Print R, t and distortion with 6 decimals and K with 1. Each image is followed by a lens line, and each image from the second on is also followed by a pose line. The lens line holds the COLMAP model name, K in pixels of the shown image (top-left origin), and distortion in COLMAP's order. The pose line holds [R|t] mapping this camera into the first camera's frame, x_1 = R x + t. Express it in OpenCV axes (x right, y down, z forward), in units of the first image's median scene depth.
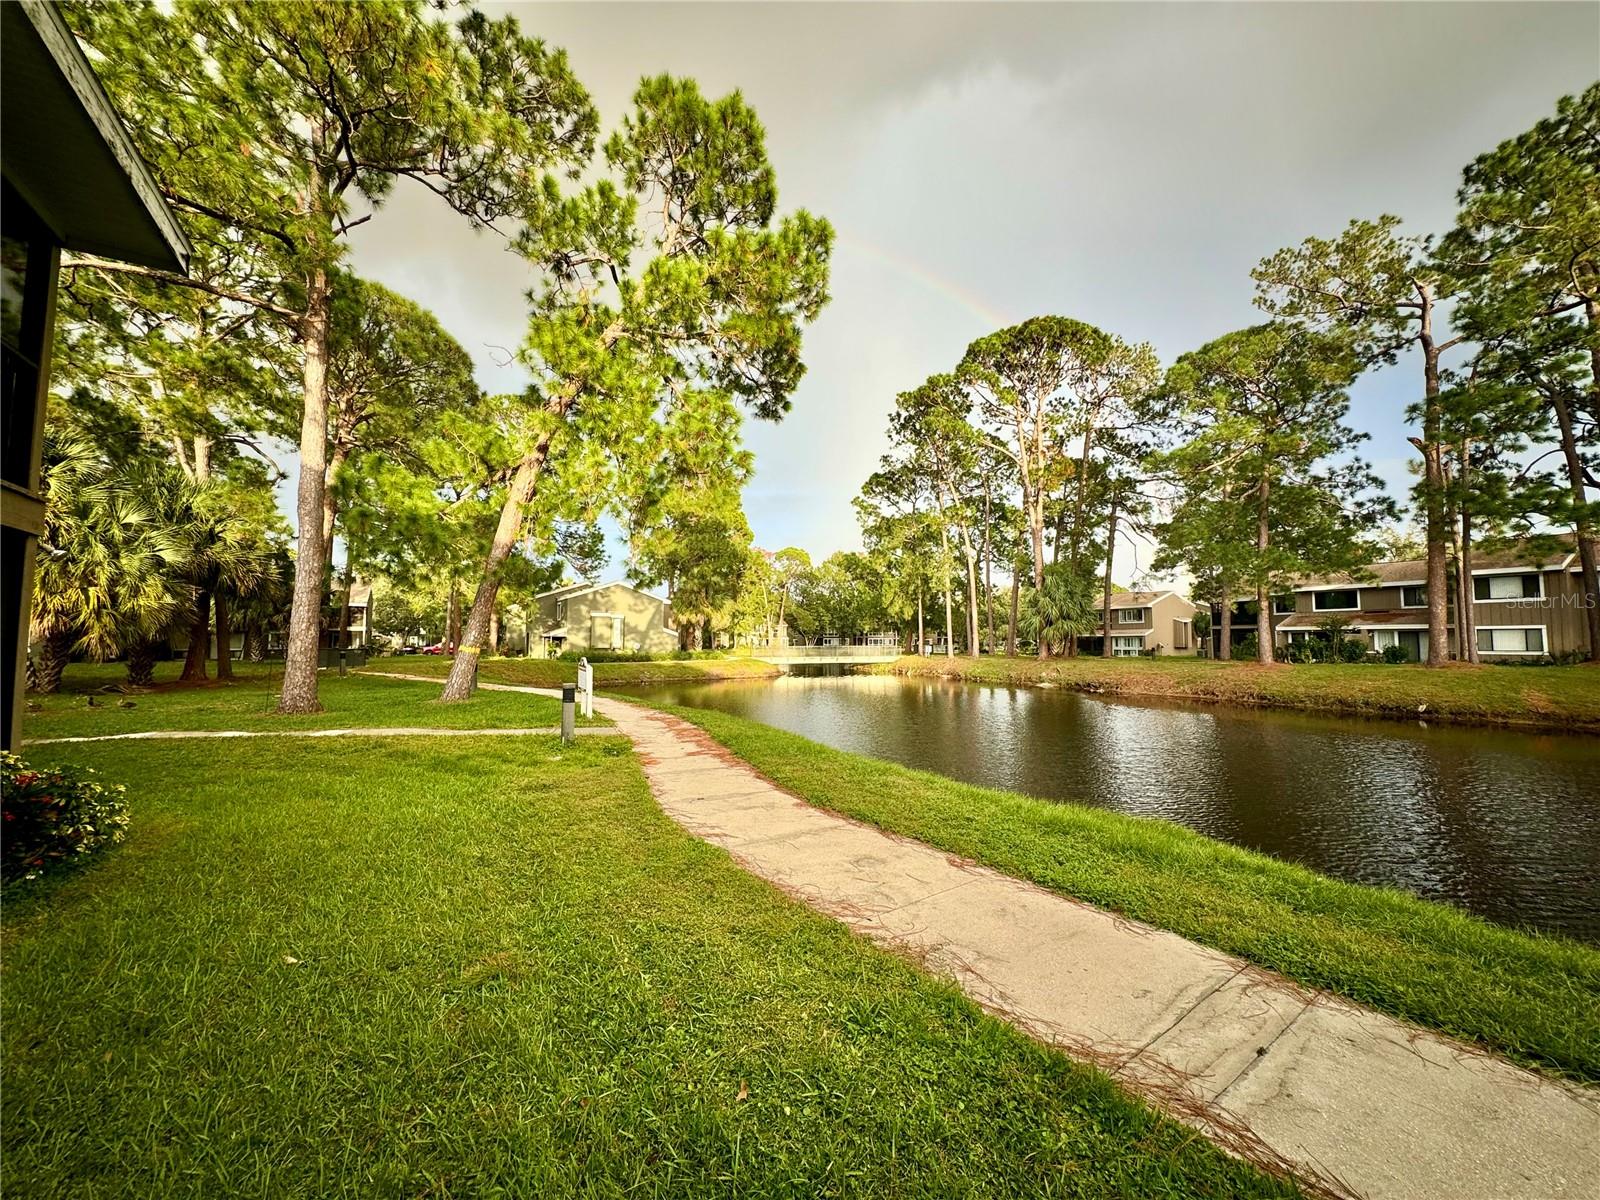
lens RADIAL K [[636.1, 0, 806.8], [0, 636.1, 601.2], [0, 0, 1]] dist [-0.001500, -0.000678]
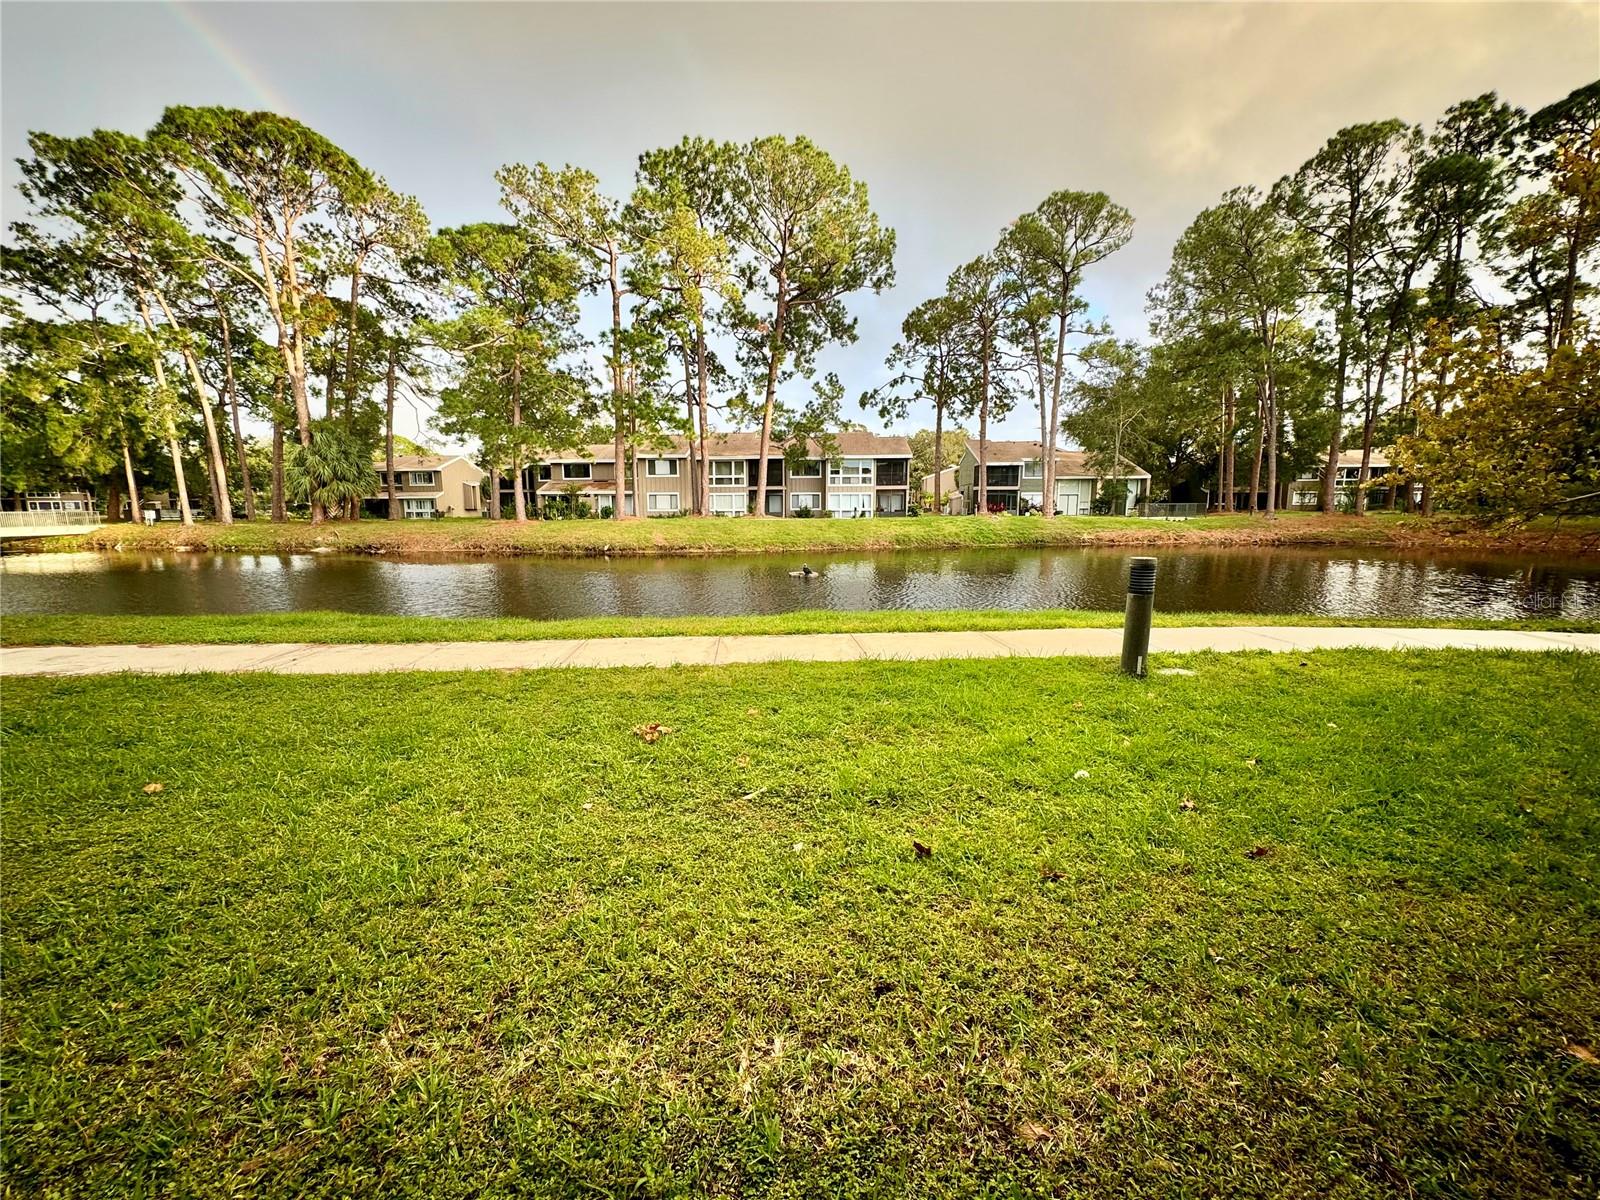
lens RADIAL K [[636.1, 0, 798.8], [0, 636.1, 600.6], [0, 0, 1]] dist [-0.001500, -0.000678]
pose [[0.562189, -0.127914, 0.817057, -0.011294], [-0.048700, 0.981131, 0.187109, -0.006061], [-0.825574, -0.144981, 0.545352, -0.107920]]
